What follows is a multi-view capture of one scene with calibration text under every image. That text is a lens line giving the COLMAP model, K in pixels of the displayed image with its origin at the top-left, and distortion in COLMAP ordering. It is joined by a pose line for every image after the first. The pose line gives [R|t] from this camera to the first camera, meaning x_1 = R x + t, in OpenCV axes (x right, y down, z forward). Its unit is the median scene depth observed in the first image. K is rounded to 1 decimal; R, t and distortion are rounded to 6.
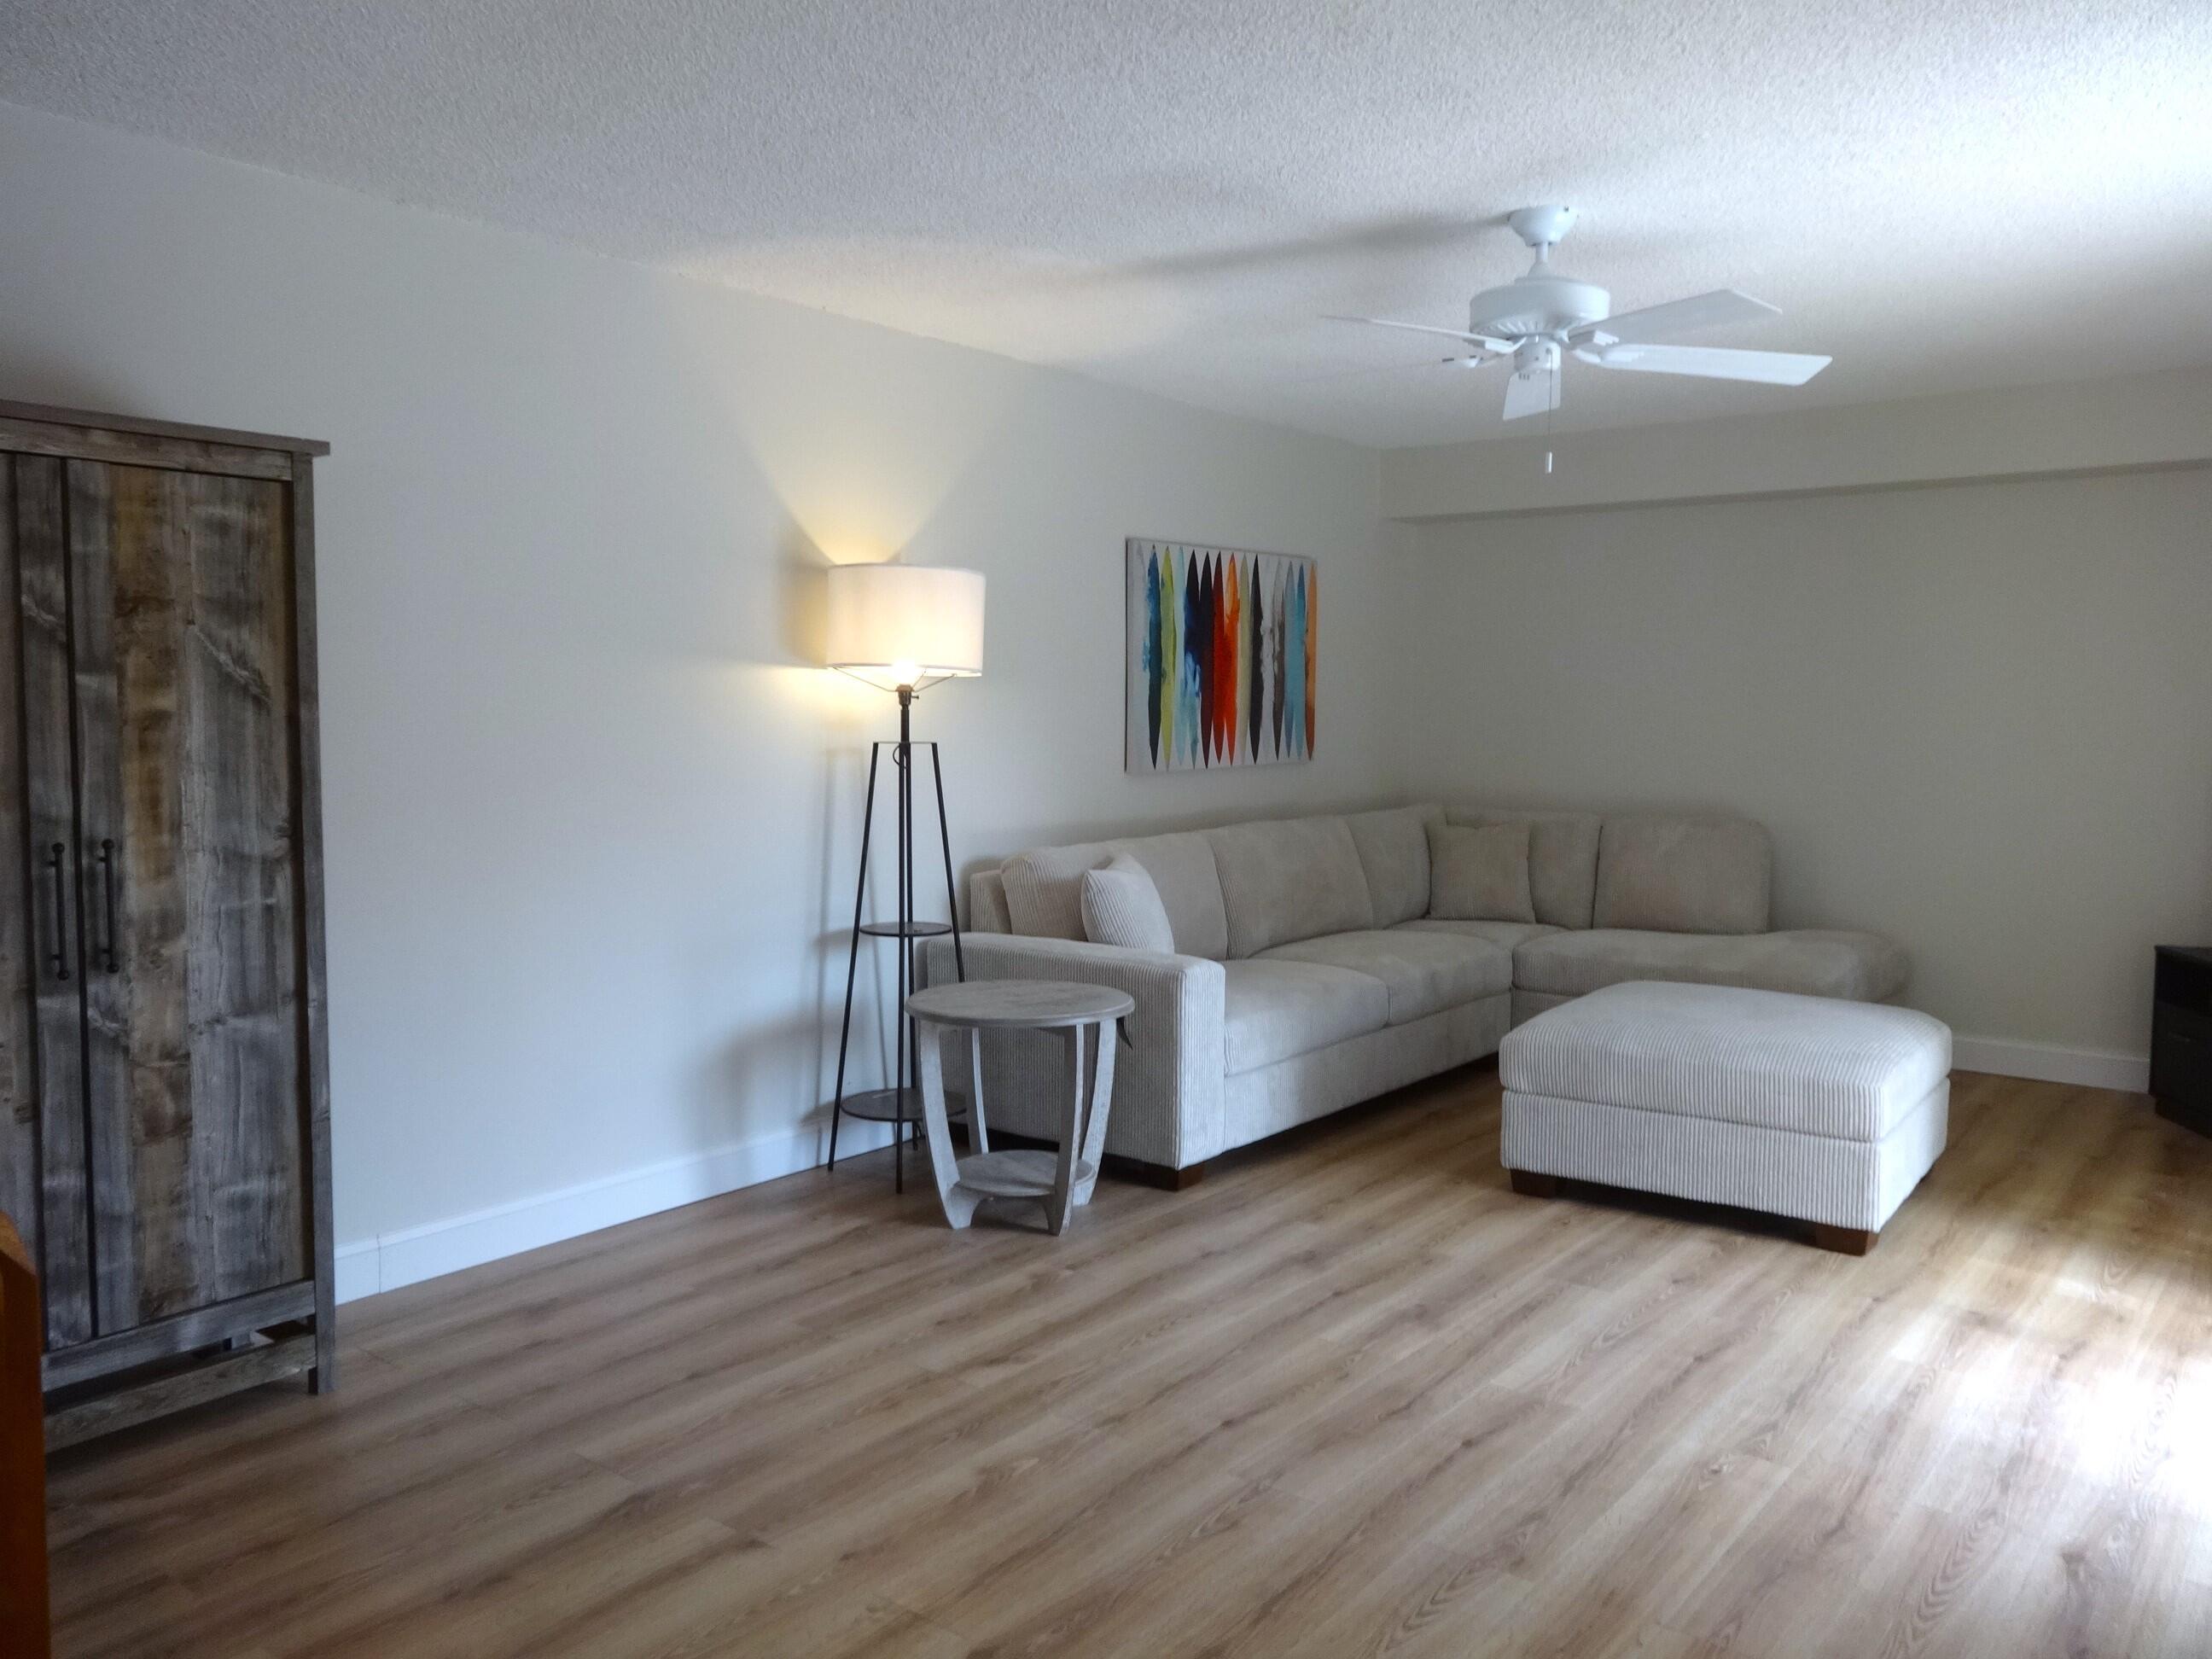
lens RADIAL K [[1671.5, 0, 1104.6], [0, 1671.5, 827.1], [0, 0, 1]] dist [0.005970, 0.002175]
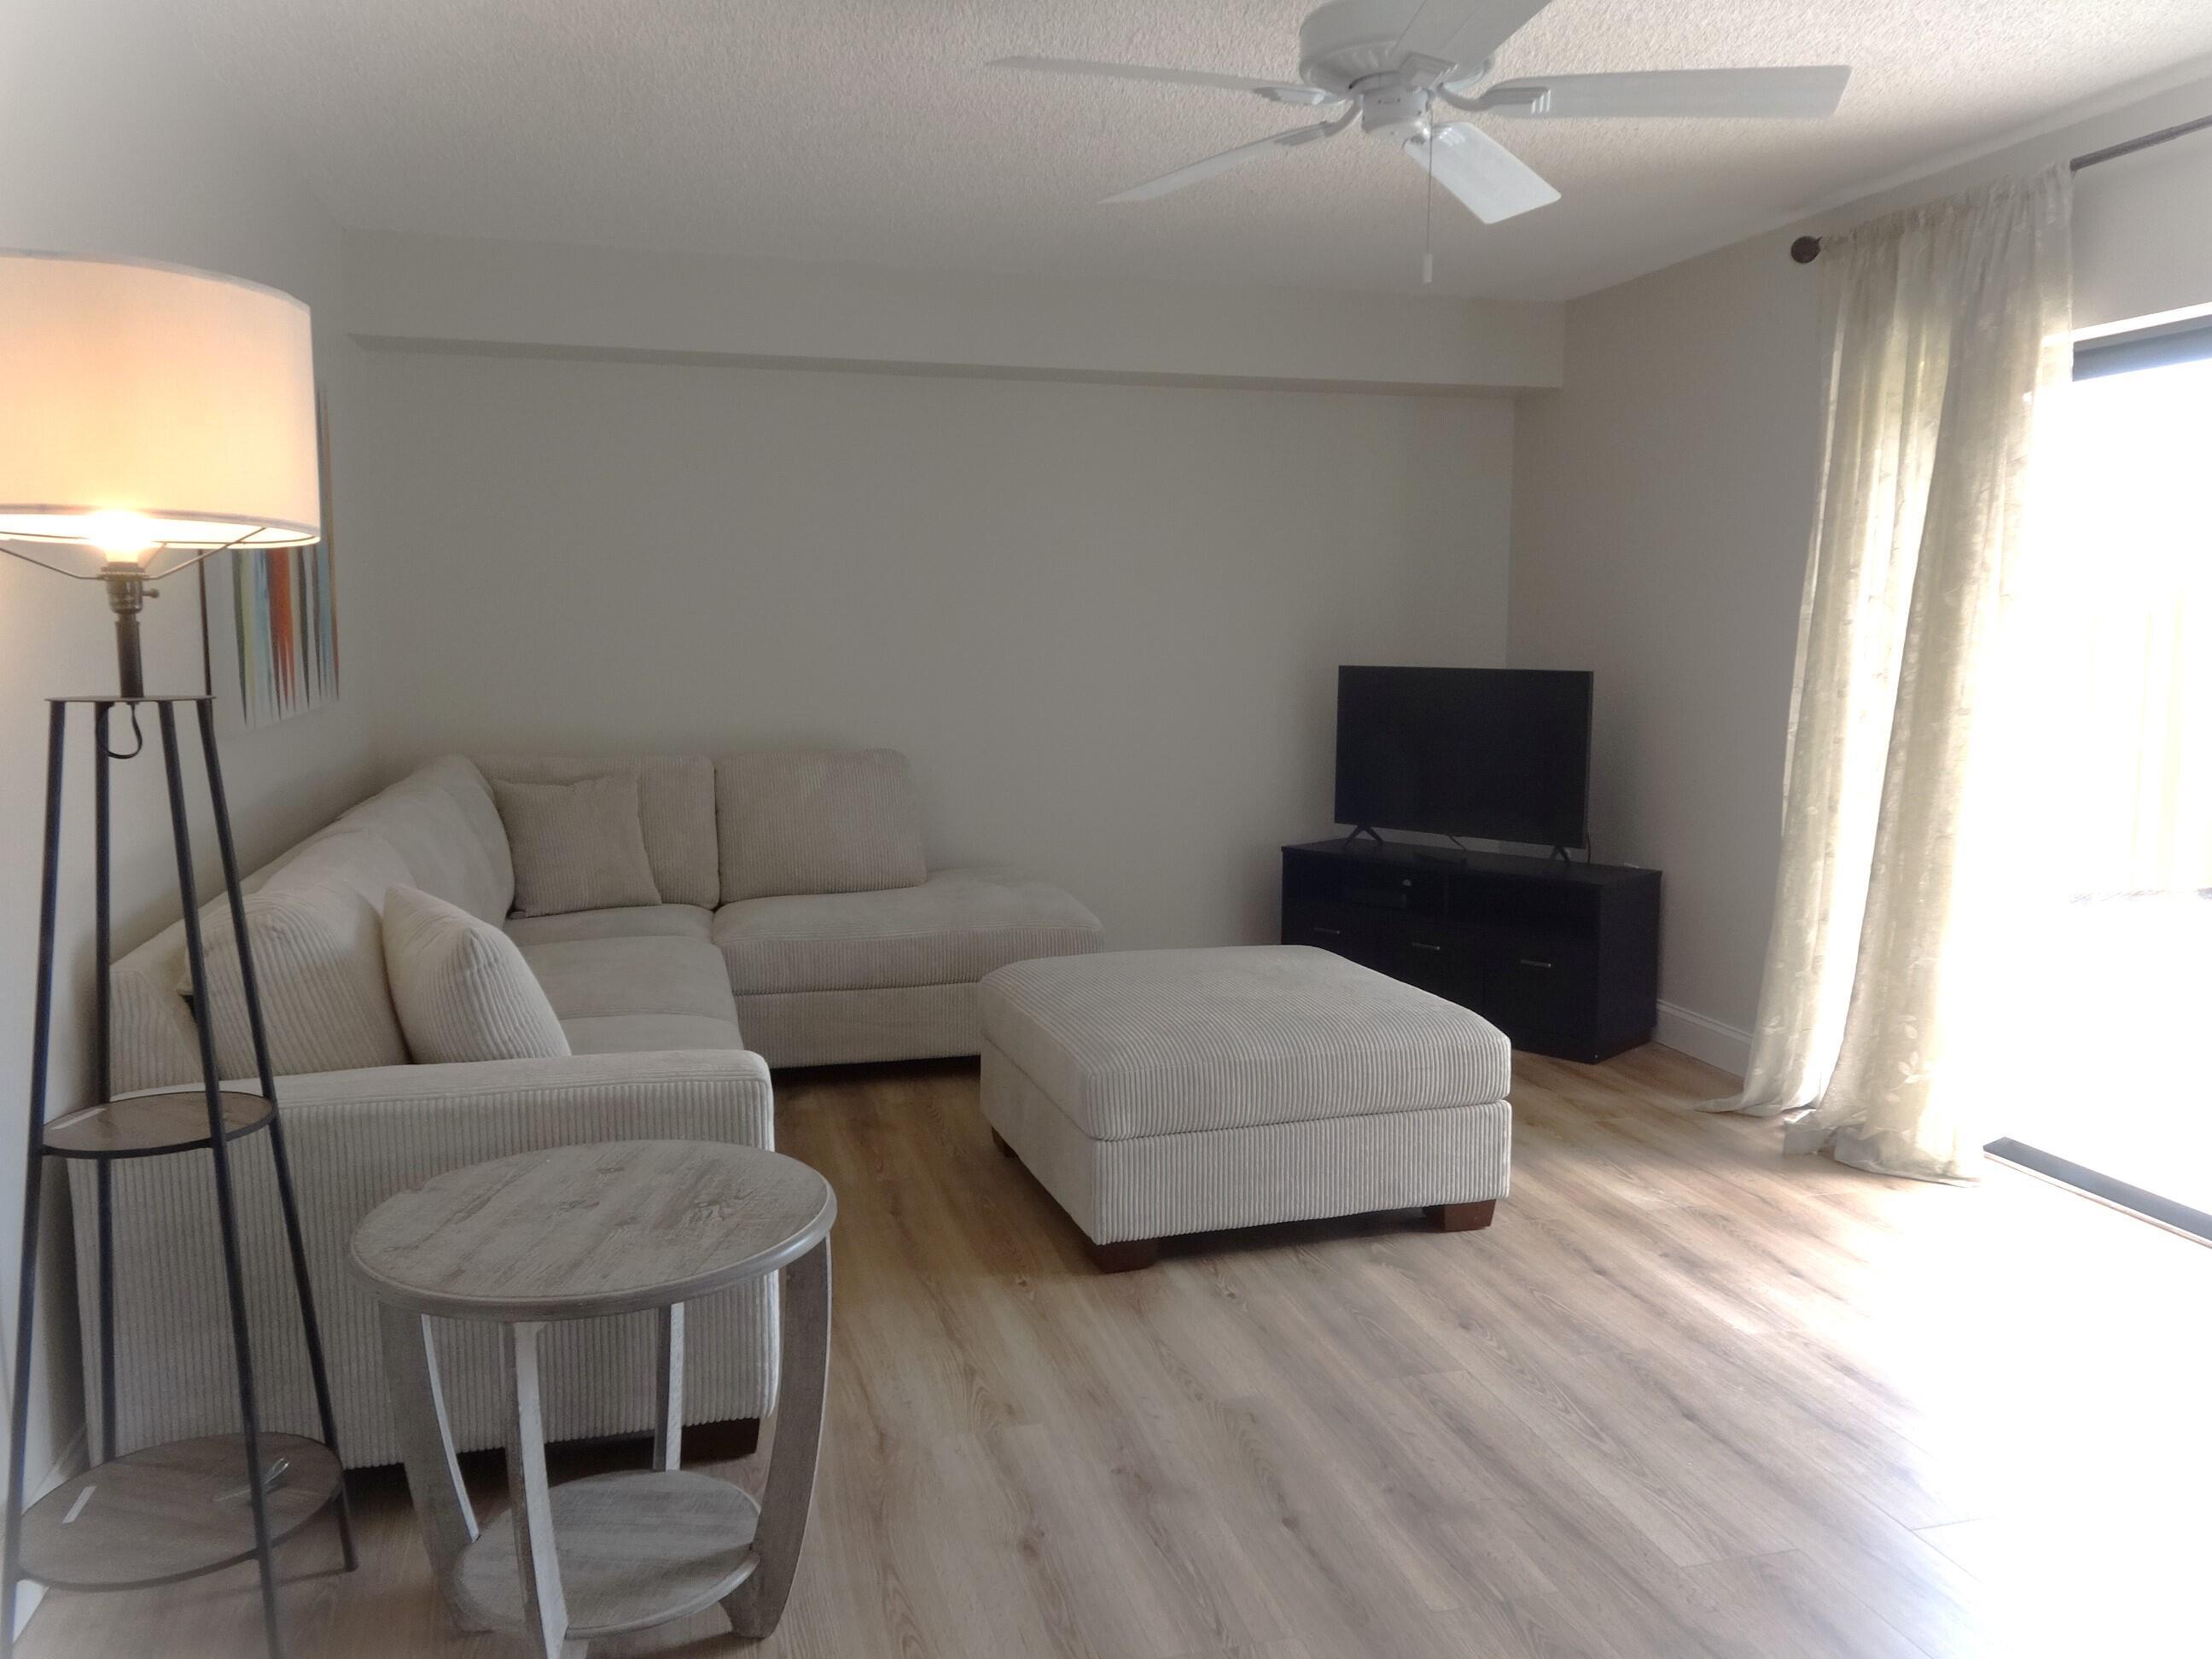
lens RADIAL K [[1671.5, 0, 1093.6], [0, 1671.5, 832.7], [0, 0, 1]] dist [0.005970, 0.002175]
pose [[0.592954, -0.102495, 0.798686, -0.369453], [0.059741, 0.994732, 0.083301, -0.043340], [-0.803017, -0.001679, 0.595954, 0.626644]]
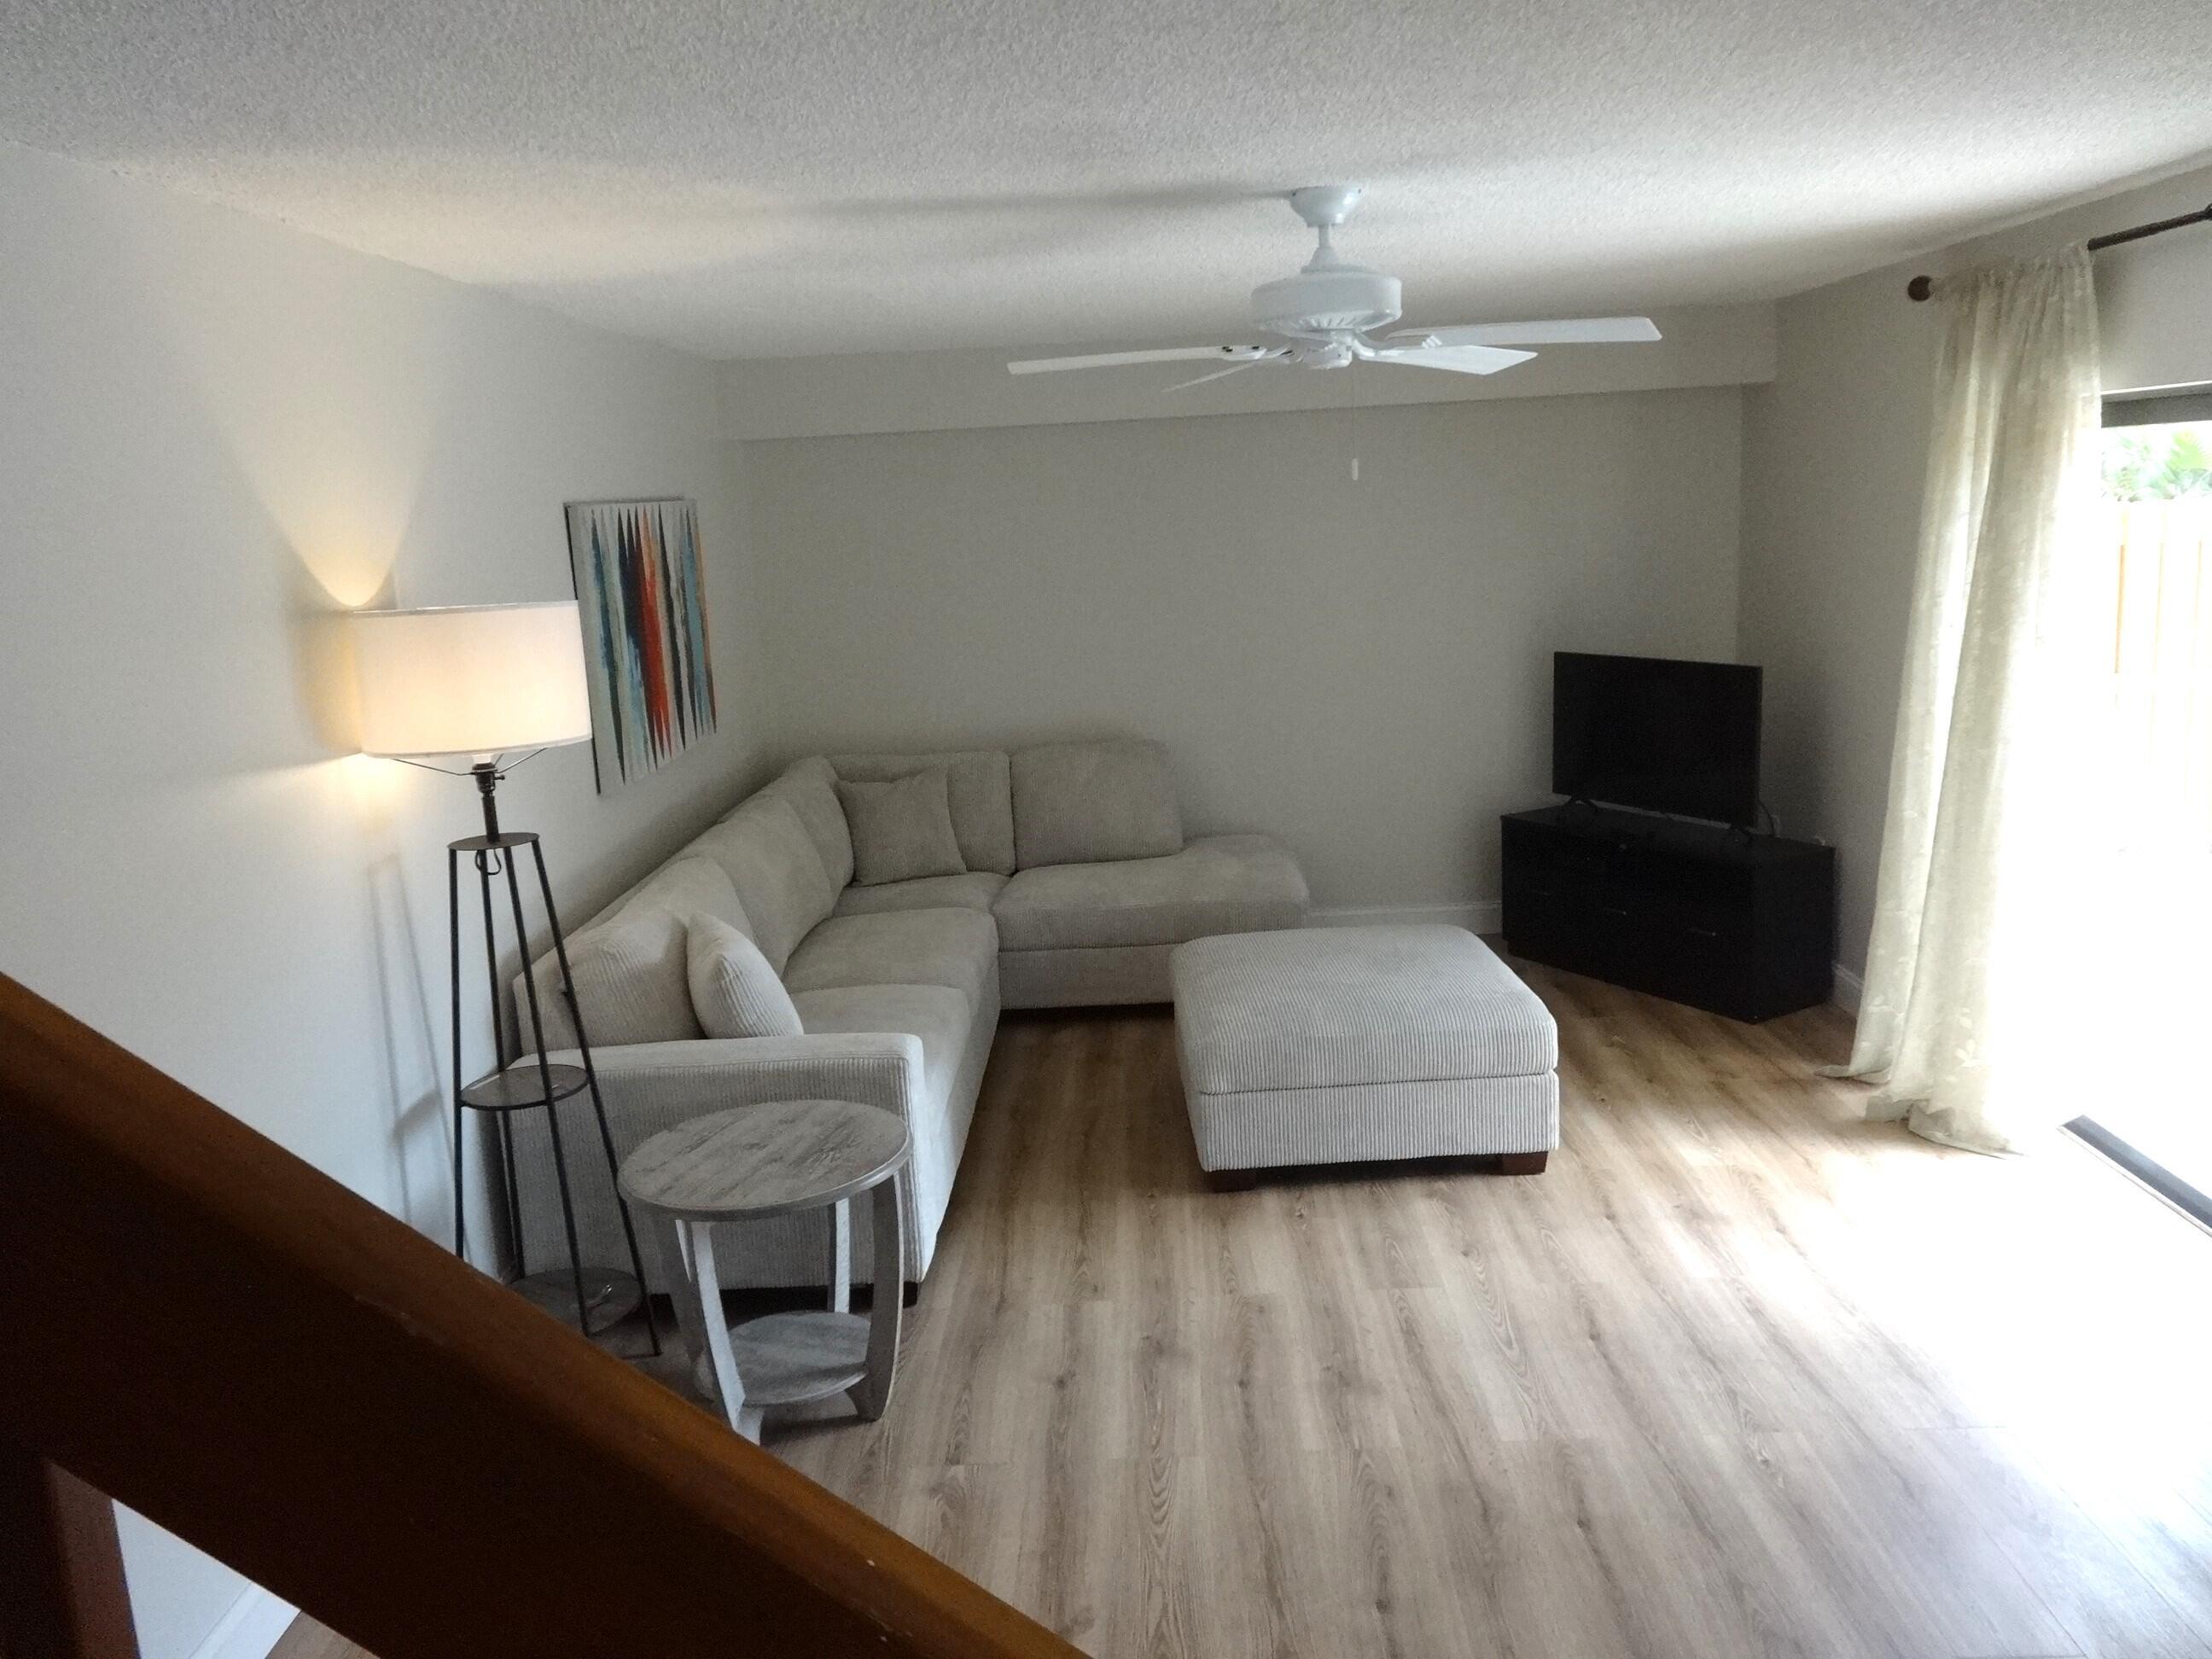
lens RADIAL K [[1671.5, 0, 1101.2], [0, 1671.5, 842.2], [0, 0, 1]] dist [0.005970, 0.002175]
pose [[0.794701, -0.168945, 0.583017, -0.384462], [0.101762, 0.983974, 0.146423, -0.149939], [-0.598411, -0.057033, 0.799157, 0.299304]]
